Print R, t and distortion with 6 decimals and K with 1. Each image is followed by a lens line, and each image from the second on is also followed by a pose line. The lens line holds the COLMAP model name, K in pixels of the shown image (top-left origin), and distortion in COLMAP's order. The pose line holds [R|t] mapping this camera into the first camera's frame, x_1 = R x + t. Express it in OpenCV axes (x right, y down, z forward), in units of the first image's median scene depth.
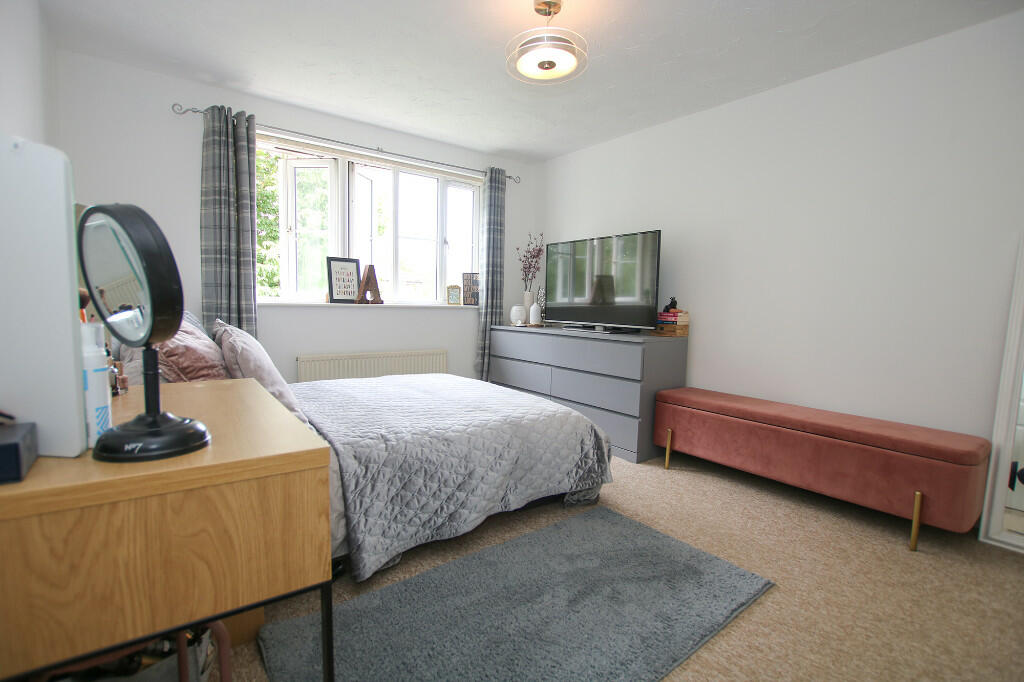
lens RADIAL K [[475.4, 0, 510.0], [0, 475.4, 348.1], [0, 0, 1]] dist [-0.023988, 0.000328]
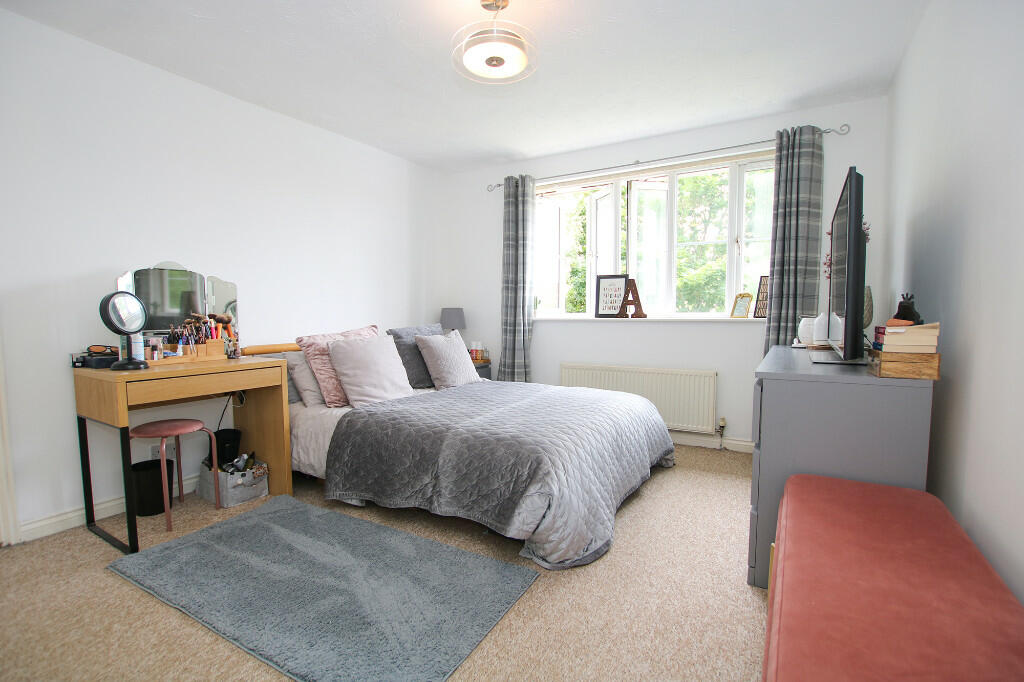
lens RADIAL K [[475.4, 0, 510.0], [0, 475.4, 348.1], [0, 0, 1]] dist [-0.023988, 0.000328]
pose [[0.375309, 0.043708, -0.925869, 0.548710], [-0.075615, 0.997002, 0.016414, -0.027302], [0.923810, 0.063849, 0.377489, 0.396844]]
